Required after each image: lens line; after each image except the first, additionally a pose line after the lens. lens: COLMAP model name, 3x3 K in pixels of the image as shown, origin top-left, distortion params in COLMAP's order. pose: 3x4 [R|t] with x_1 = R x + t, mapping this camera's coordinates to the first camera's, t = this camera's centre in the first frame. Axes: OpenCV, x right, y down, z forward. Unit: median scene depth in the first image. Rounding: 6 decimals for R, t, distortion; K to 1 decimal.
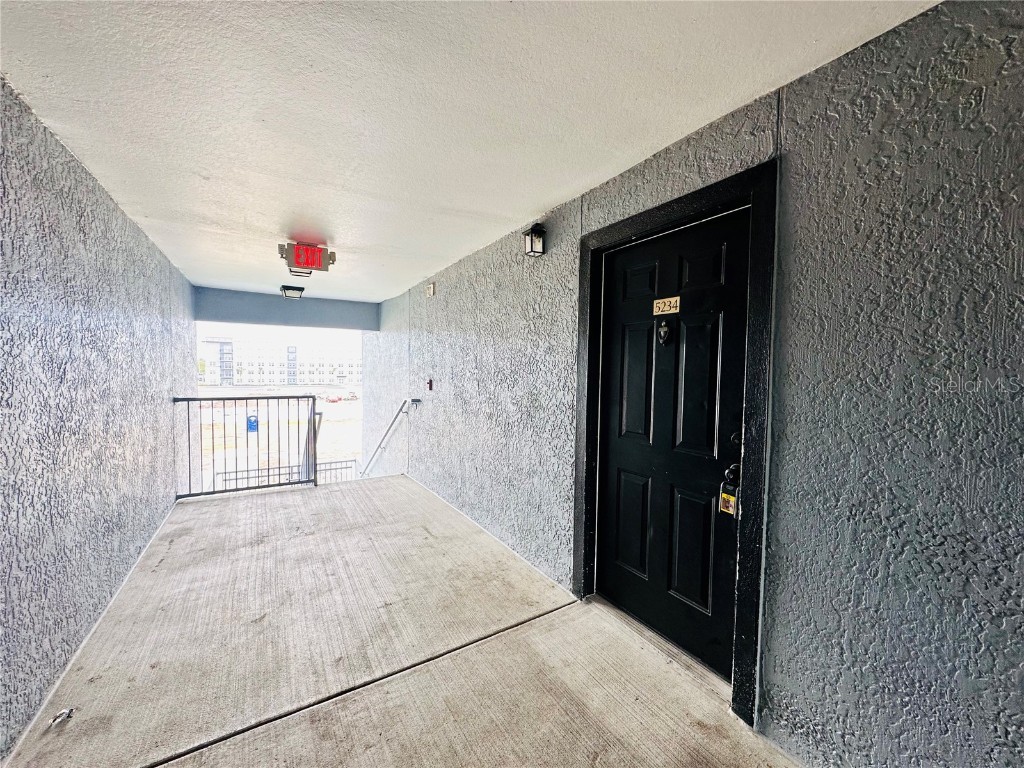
lens RADIAL K [[407.6, 0, 513.2], [0, 407.6, 383.3], [0, 0, 1]] dist [-0.000799, 0.000307]
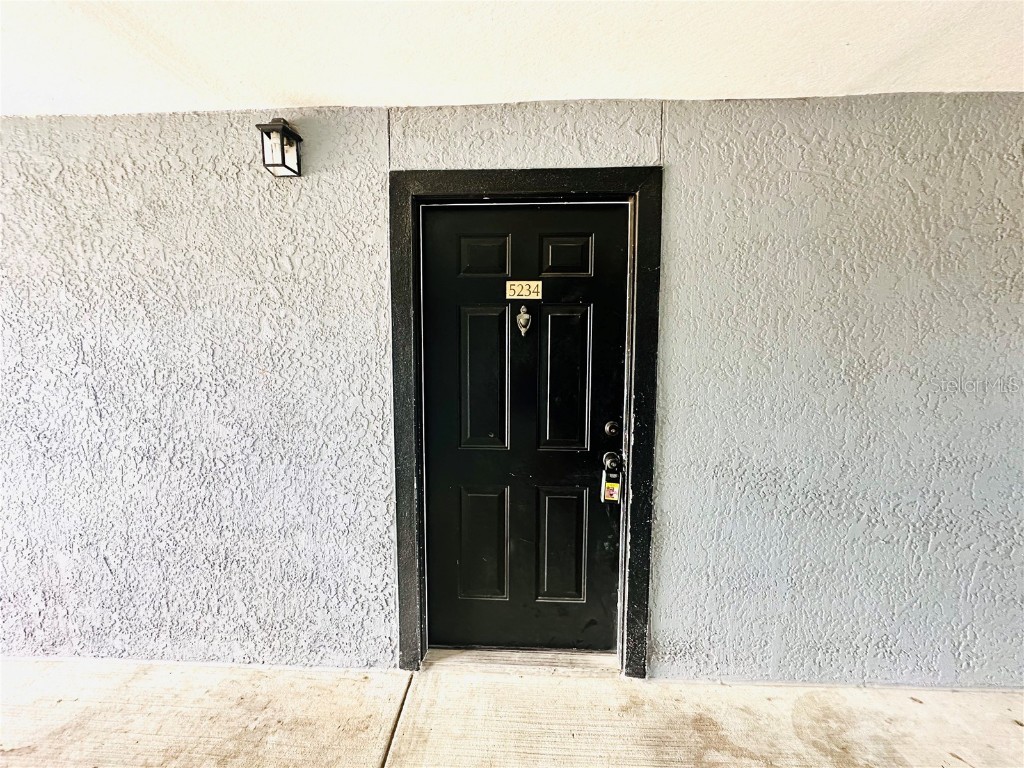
lens RADIAL K [[407.6, 0, 513.2], [0, 407.6, 383.3], [0, 0, 1]] dist [-0.000799, 0.000307]
pose [[0.558087, -0.083755, 0.825545, -0.372656], [0.036722, 0.996411, 0.076265, -0.056566], [-0.828970, -0.012247, 0.559160, 0.521695]]
